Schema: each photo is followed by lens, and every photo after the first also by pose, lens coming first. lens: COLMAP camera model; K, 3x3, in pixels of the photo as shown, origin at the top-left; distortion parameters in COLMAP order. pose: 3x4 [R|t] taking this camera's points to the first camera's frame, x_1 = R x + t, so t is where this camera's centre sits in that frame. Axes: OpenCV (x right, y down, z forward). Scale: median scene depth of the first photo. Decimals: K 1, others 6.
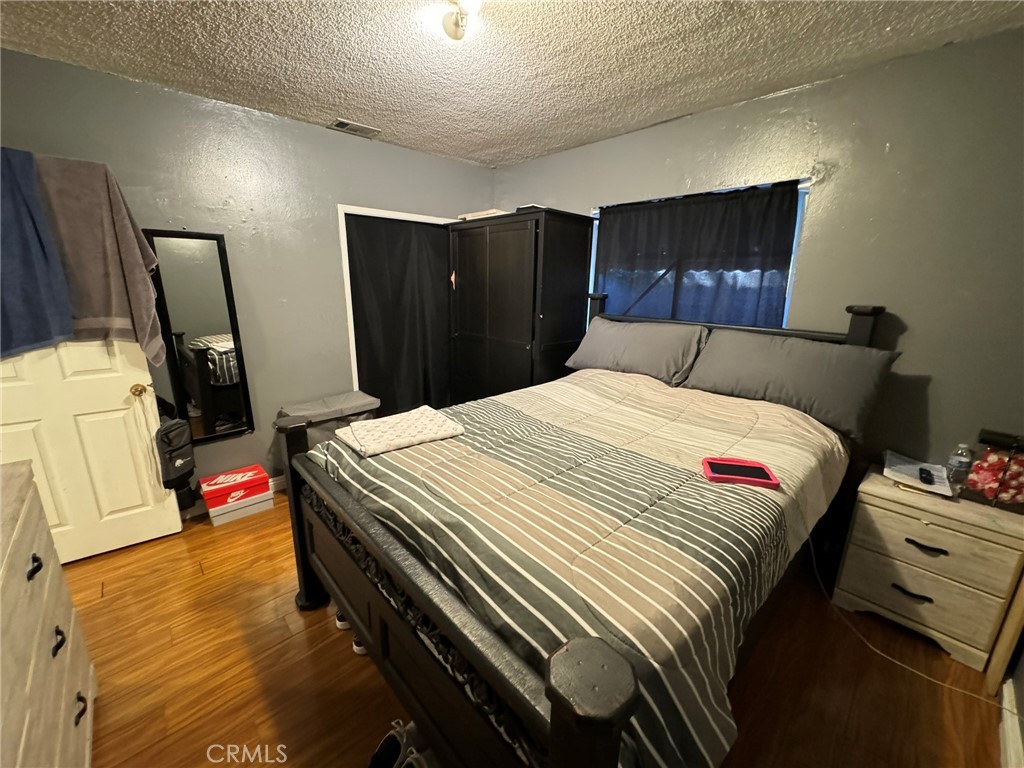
lens RADIAL K [[407.4, 0, 511.8], [0, 407.4, 385.4], [0, 0, 1]] dist [-0.003024, 0.000335]
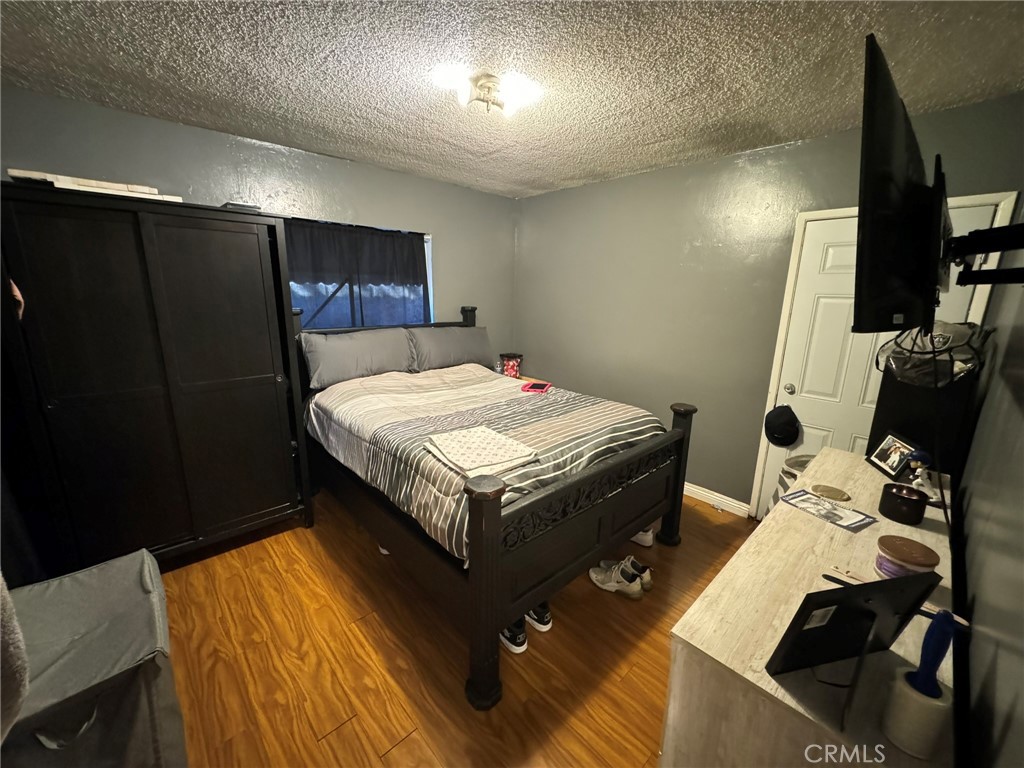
lens RADIAL K [[407.4, 0, 515.9], [0, 407.4, 382.5], [0, 0, 1]] dist [-0.003024, 0.000335]
pose [[-0.003540, -0.236439, 0.971640, -1.237804], [0.230891, 0.945198, 0.230846, -0.269646], [-0.972973, 0.225161, 0.051246, 0.815428]]
